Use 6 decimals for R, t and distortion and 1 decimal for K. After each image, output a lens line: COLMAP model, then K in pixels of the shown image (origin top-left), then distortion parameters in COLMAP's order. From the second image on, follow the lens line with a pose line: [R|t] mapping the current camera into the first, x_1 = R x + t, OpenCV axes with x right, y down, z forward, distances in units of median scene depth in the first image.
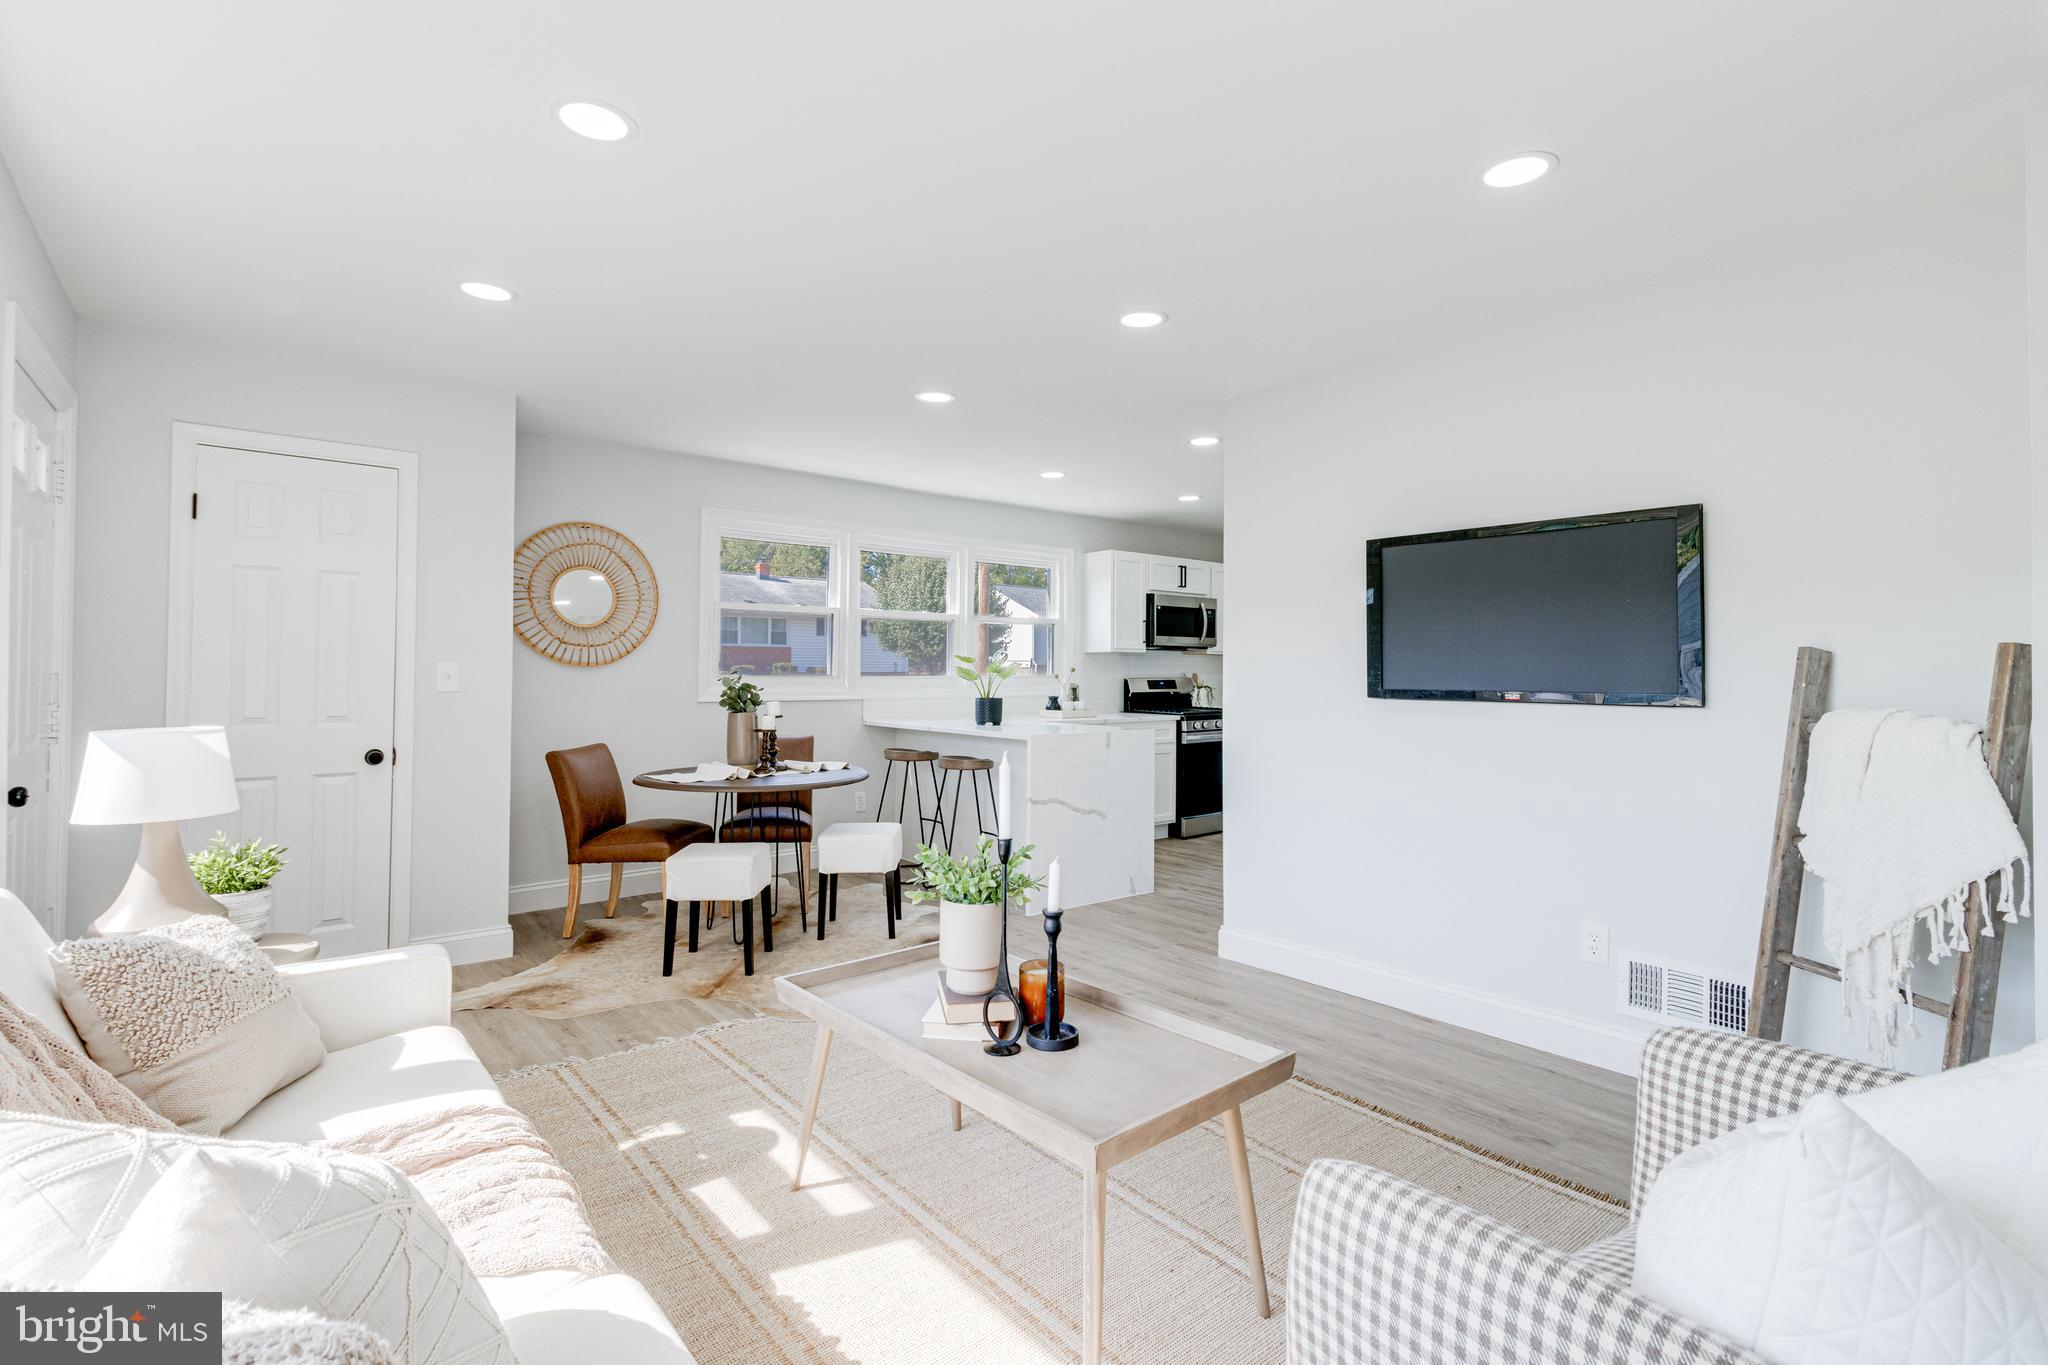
lens RADIAL K [[942.3, 0, 1026.5], [0, 942.3, 653.2], [0, 0, 1]] dist [0.001126, -0.000122]
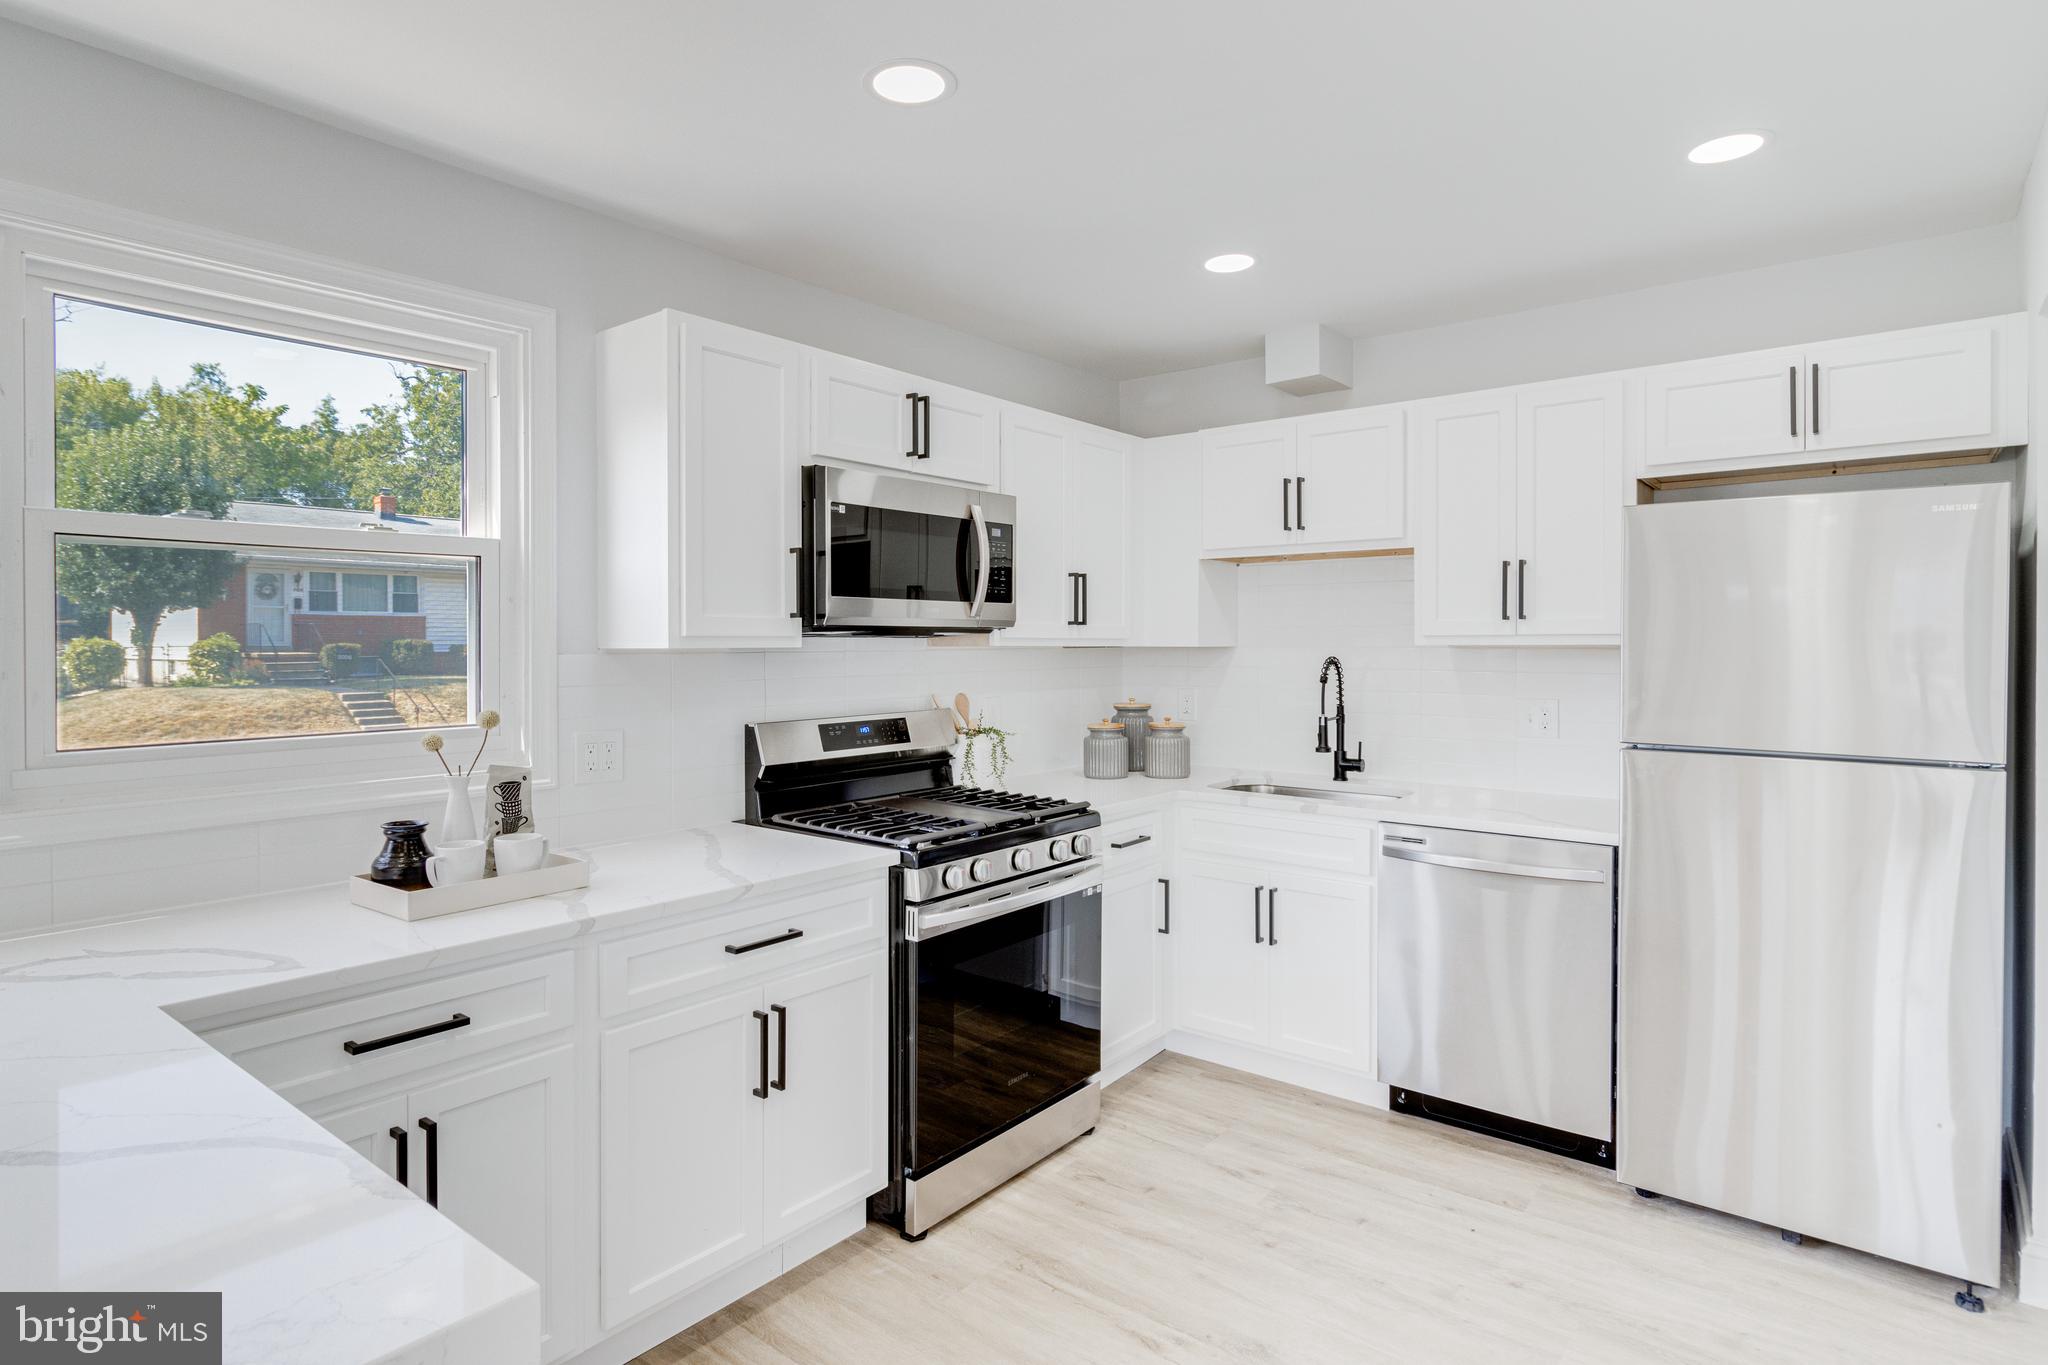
lens RADIAL K [[1099.1, 0, 1022.2], [0, 1099.1, 651.8], [0, 0, 1]] dist [0.001851, 0.000178]
pose [[0.980312, -0.008078, 0.197291, 0.177287], [0.002648, 0.999611, 0.027773, -0.013514], [-0.197438, -0.026704, 0.979952, 0.859057]]
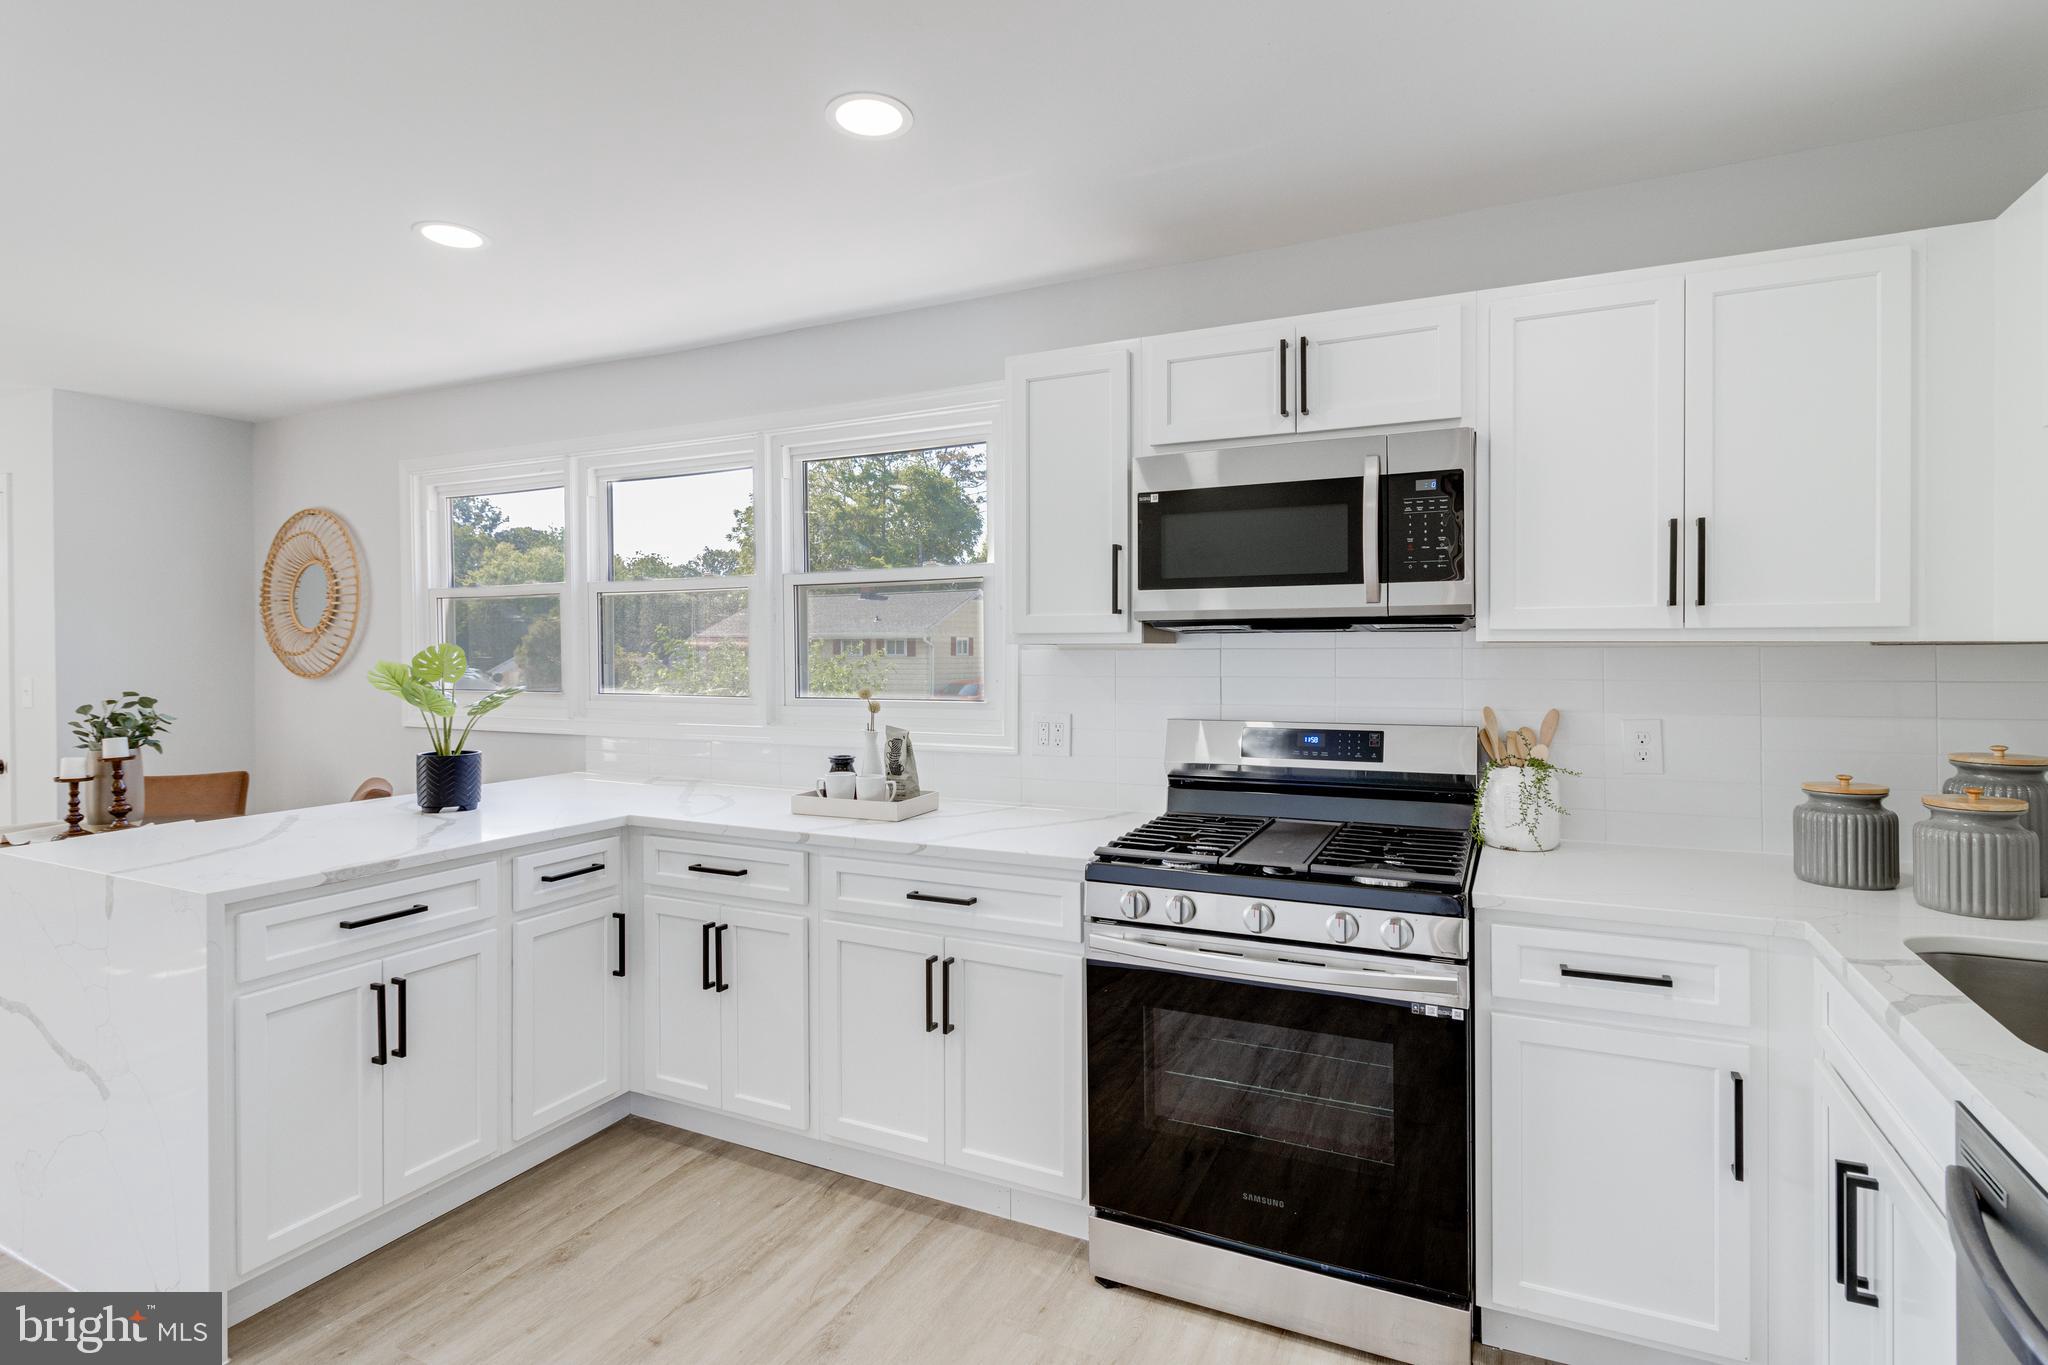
lens RADIAL K [[1015.9, 0, 1028.9], [0, 1015.9, 653.7], [0, 0, 1]] dist [-0.000126, -0.000205]
pose [[0.407930, -0.001578, -0.913012, 0.602465], [0.020801, 0.999755, 0.007566, -0.000991], [0.912776, -0.022078, 0.407863, 1.154012]]
